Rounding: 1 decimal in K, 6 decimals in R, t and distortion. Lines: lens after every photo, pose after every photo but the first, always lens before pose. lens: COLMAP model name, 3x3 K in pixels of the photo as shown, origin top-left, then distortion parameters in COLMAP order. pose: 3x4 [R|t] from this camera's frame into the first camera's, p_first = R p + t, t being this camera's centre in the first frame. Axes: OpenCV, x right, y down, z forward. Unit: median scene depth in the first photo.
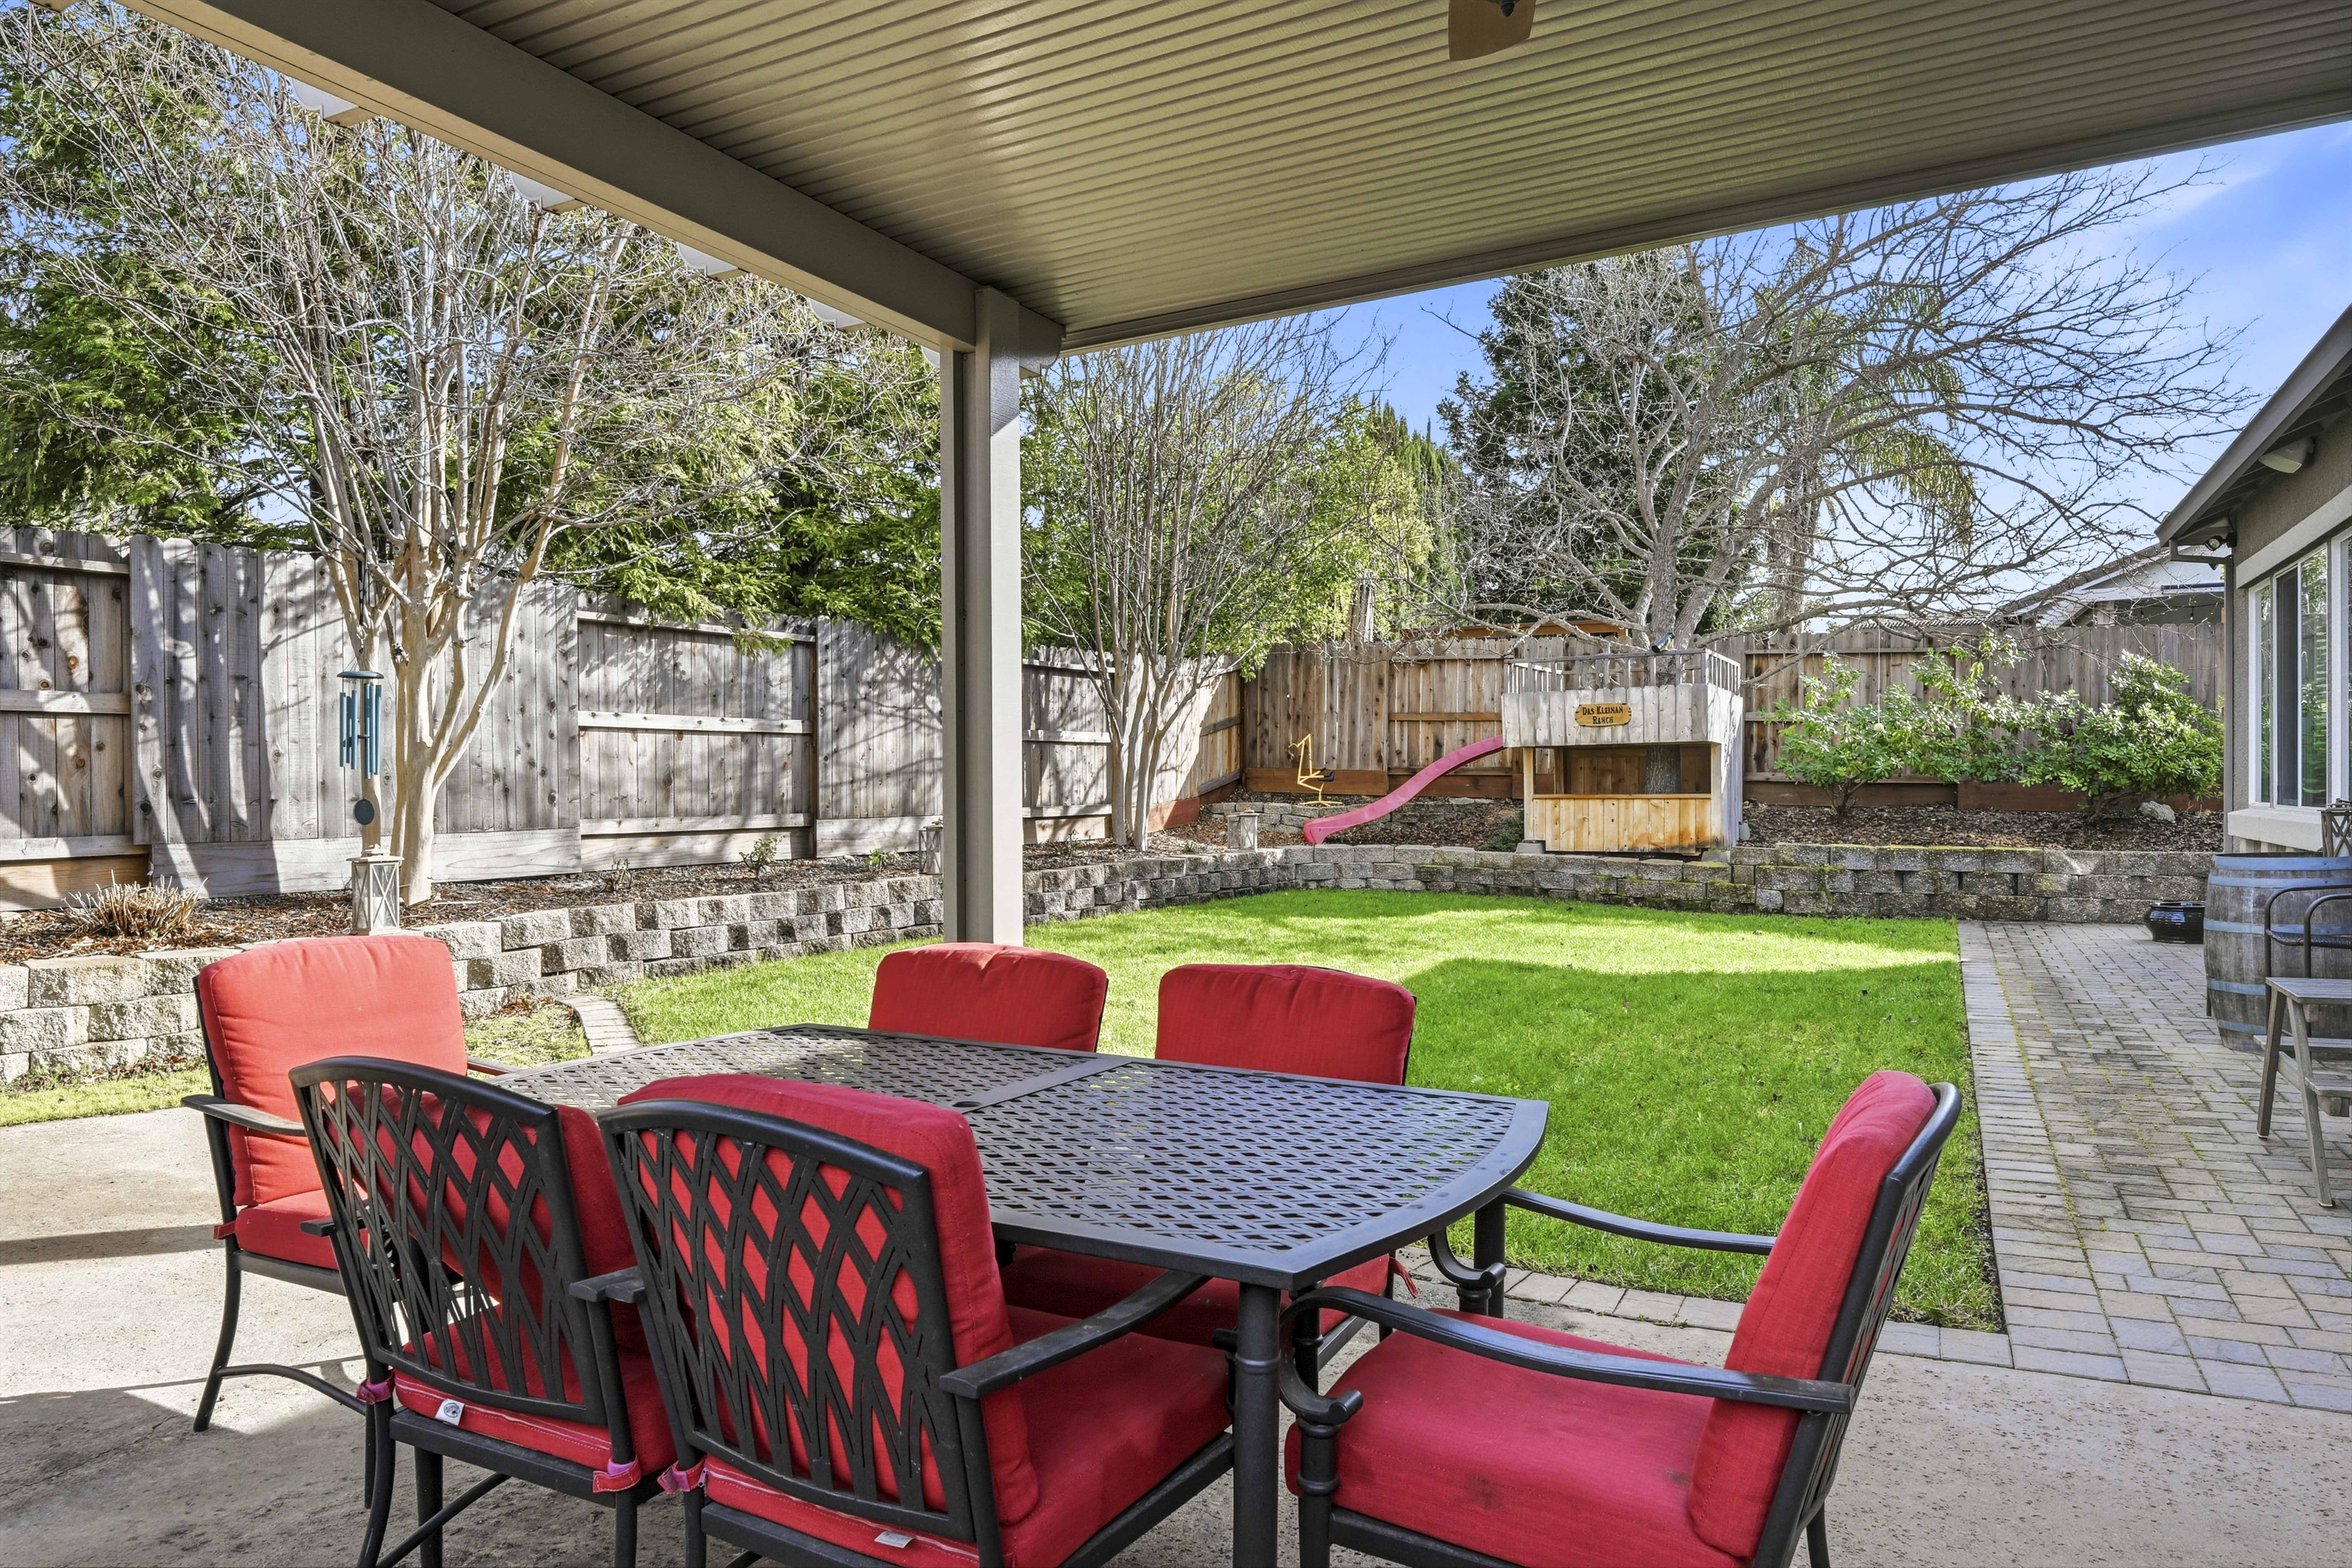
lens RADIAL K [[1496.7, 0, 1187.9], [0, 1496.7, 797.9], [0, 0, 1]] dist [-0.003426, -0.000159]
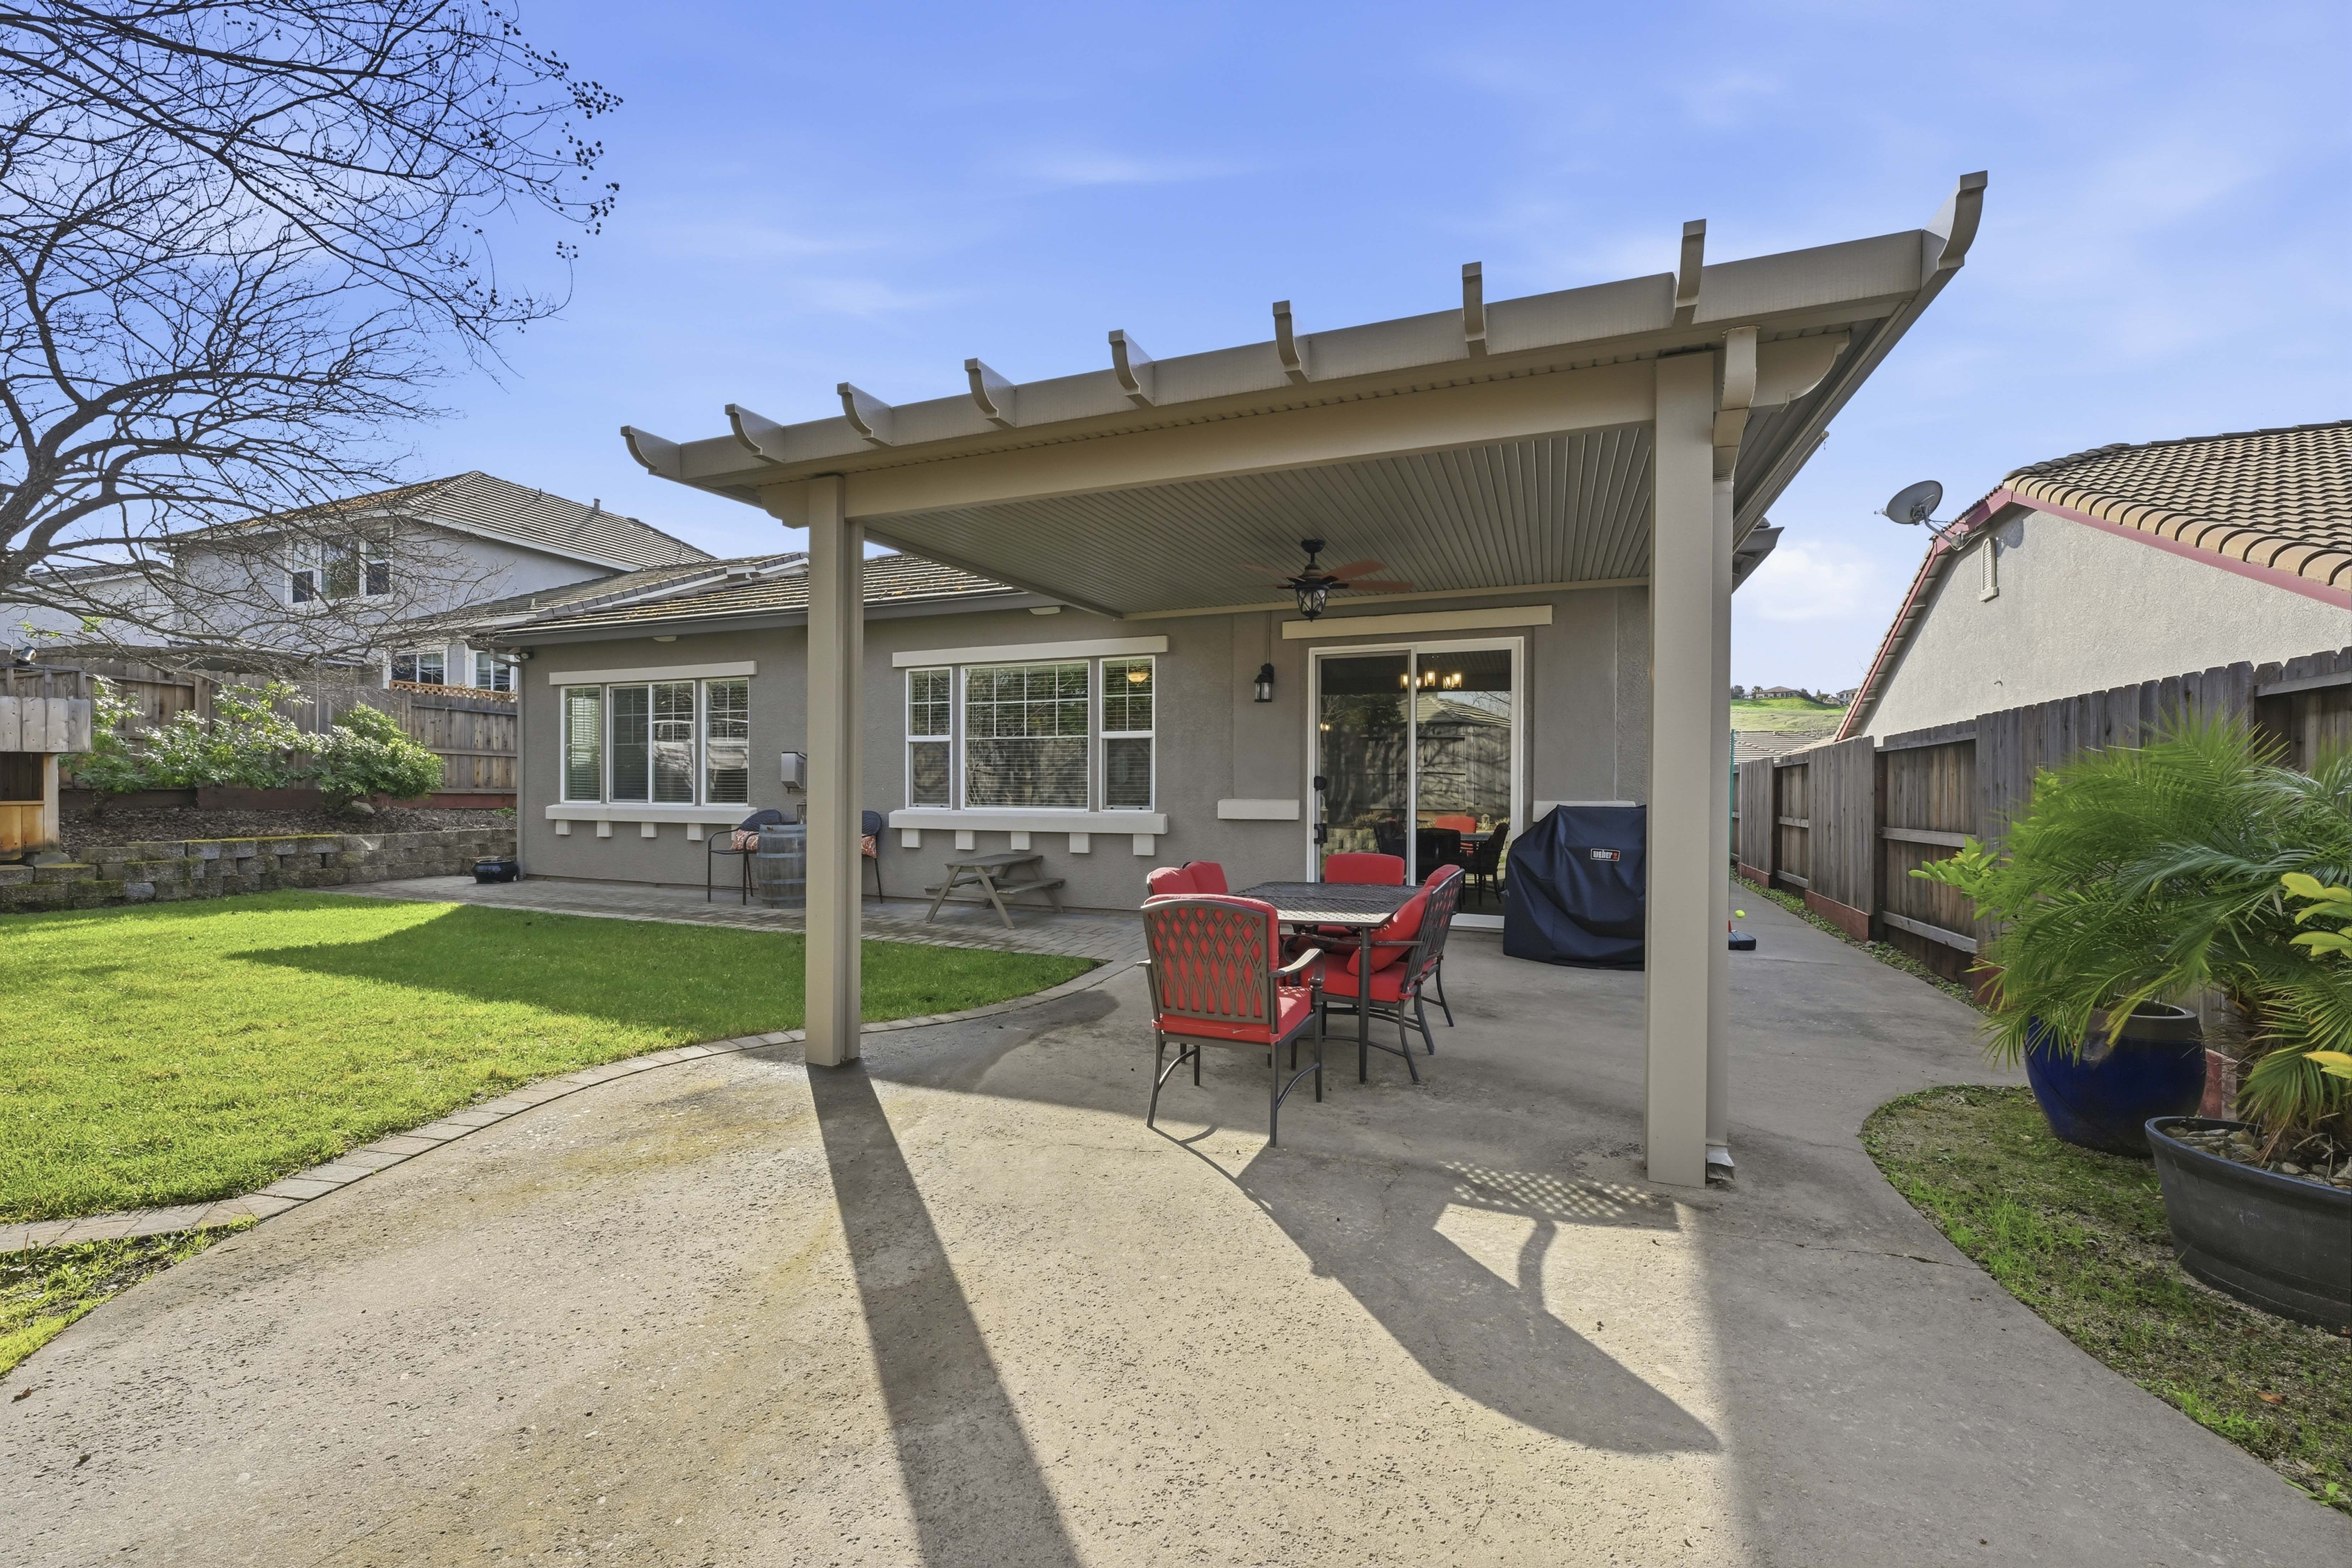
lens RADIAL K [[934.6, 0, 1182.6], [0, 934.6, 782.7], [0, 0, 1]] dist [-0.004202, 0.000763]
pose [[-0.086623, 0.002535, 0.996238, -0.479994], [0.006999, 0.999974, -0.001936, -0.010400], [-0.996217, 0.006805, -0.086638, 0.316713]]
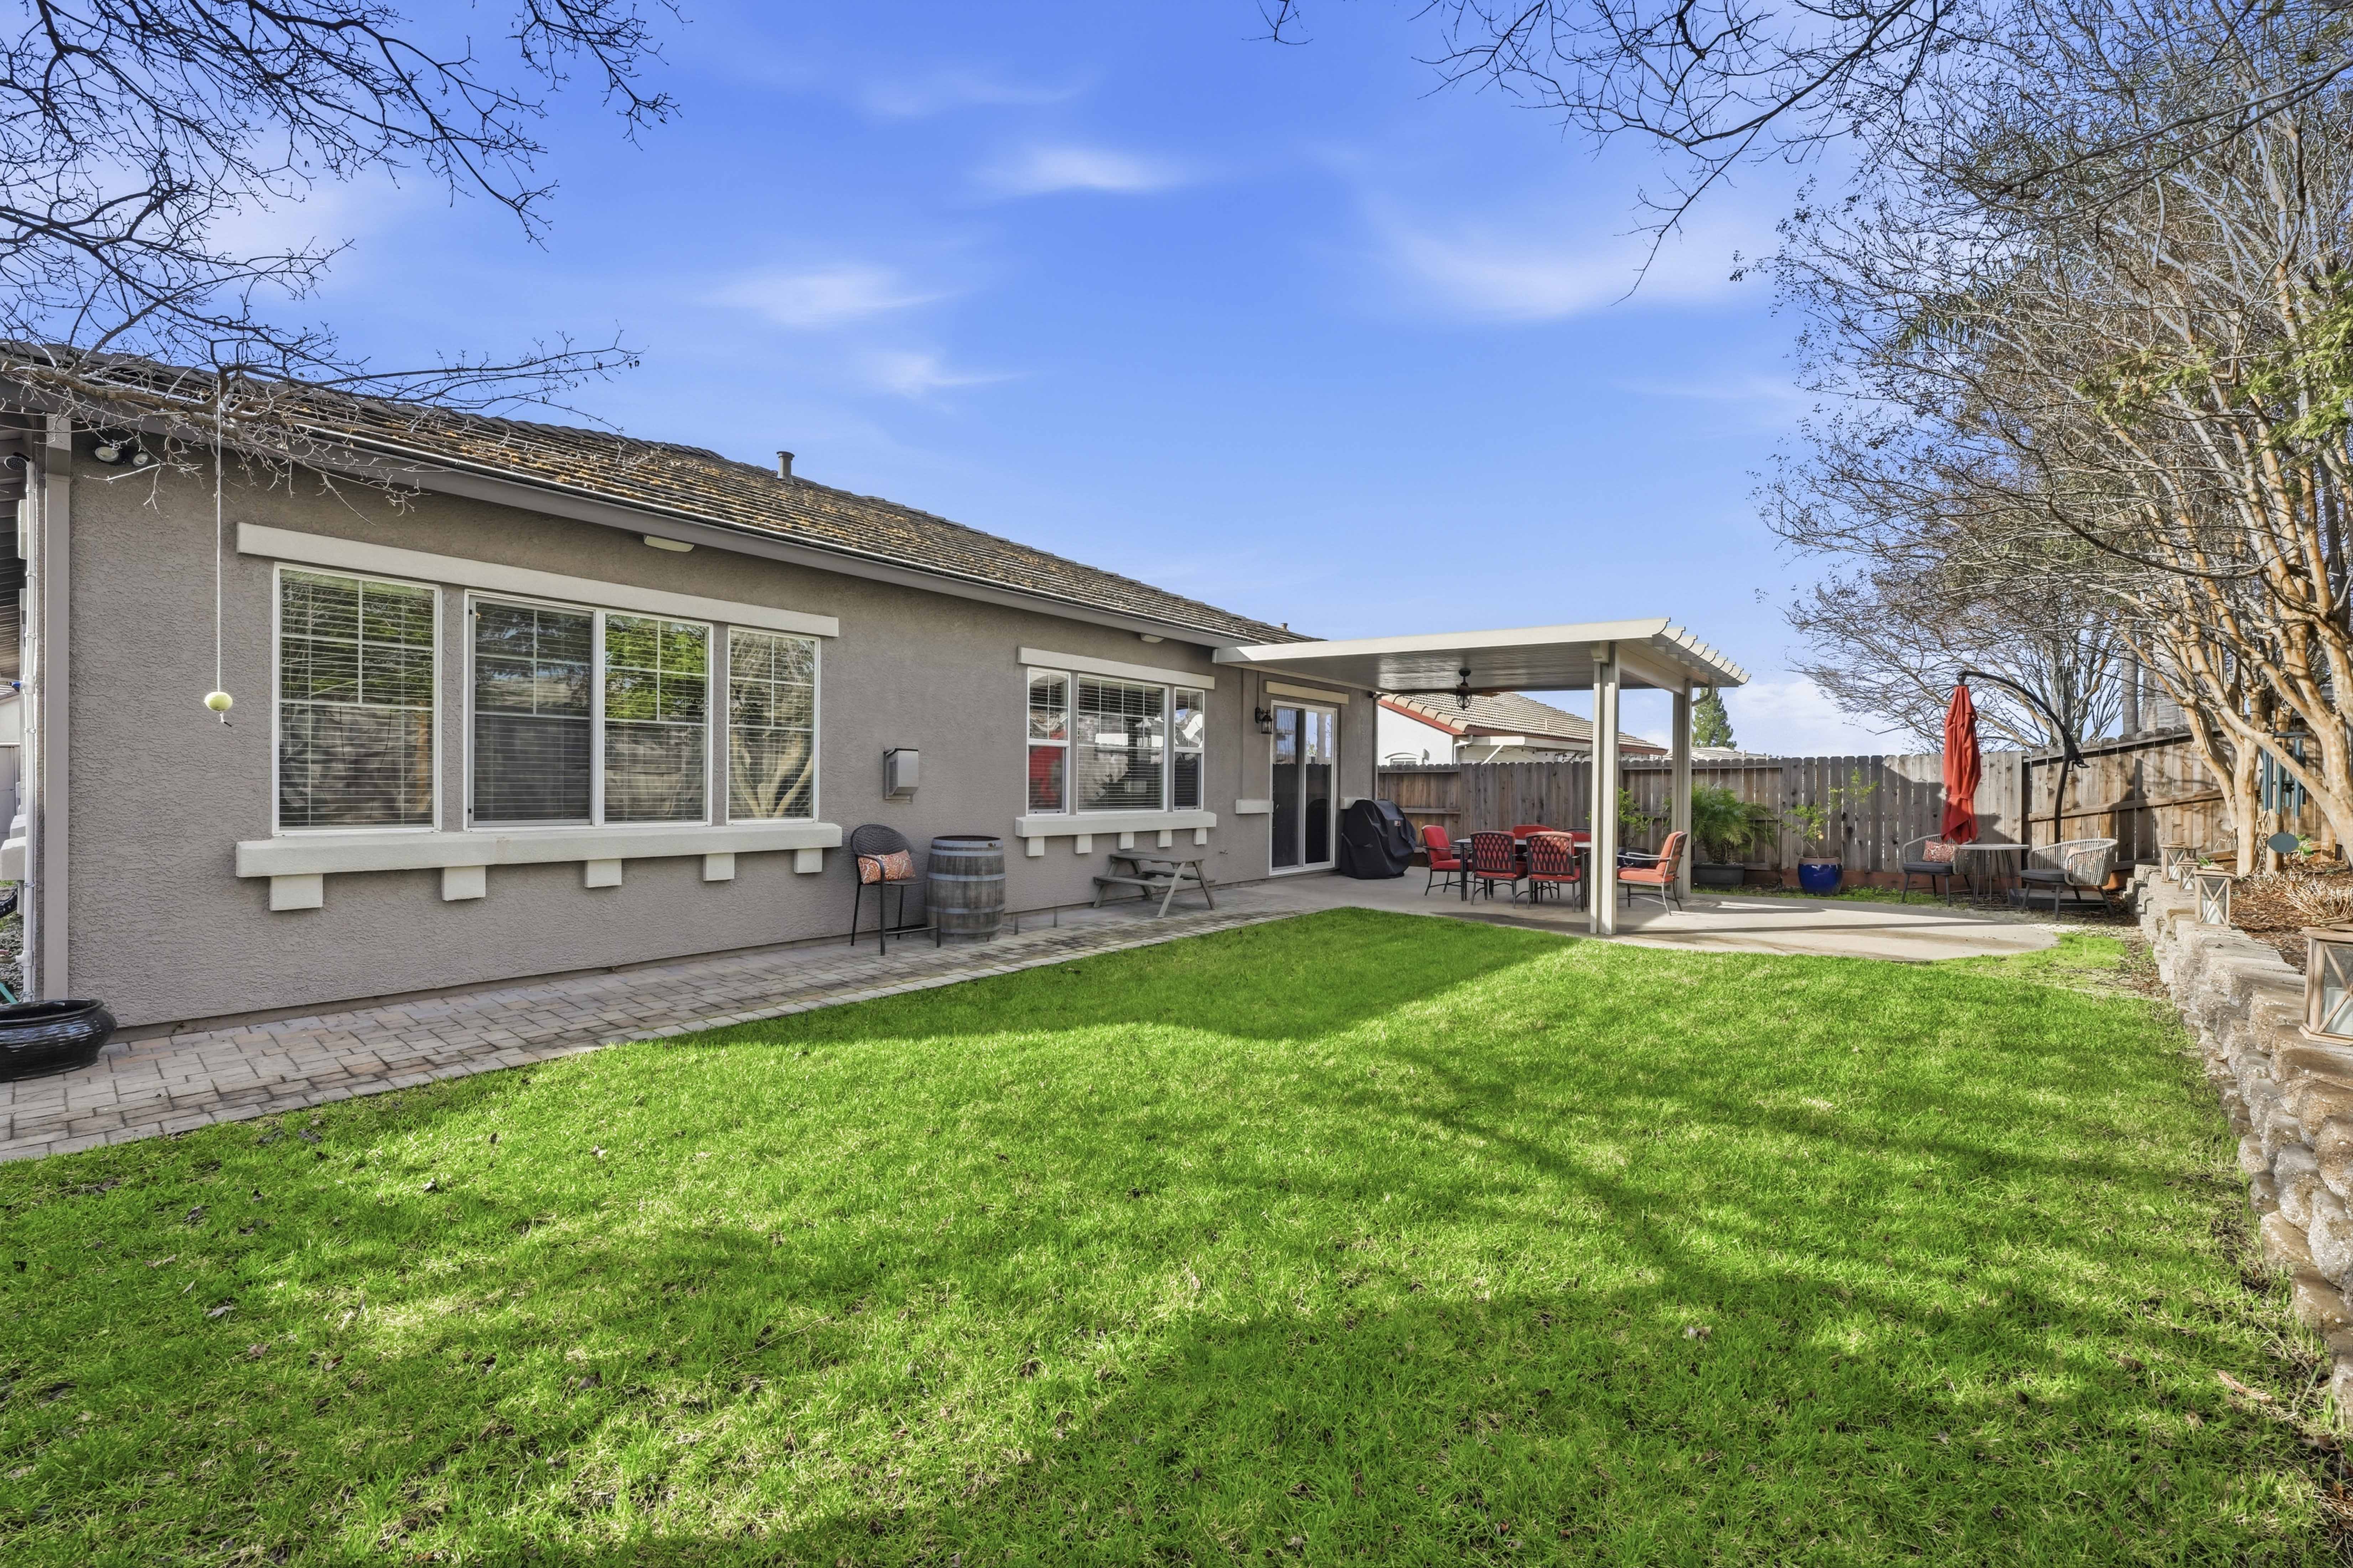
lens RADIAL K [[934.8, 0, 1169.1], [0, 934.8, 793.9], [0, 0, 1]] dist [-0.004202, 0.000763]
pose [[-0.975441, 0.006825, 0.220155, 0.128287], [0.008763, 0.999931, 0.007826, -0.014593], [-0.220086, 0.009563, -0.975433, 1.300070]]
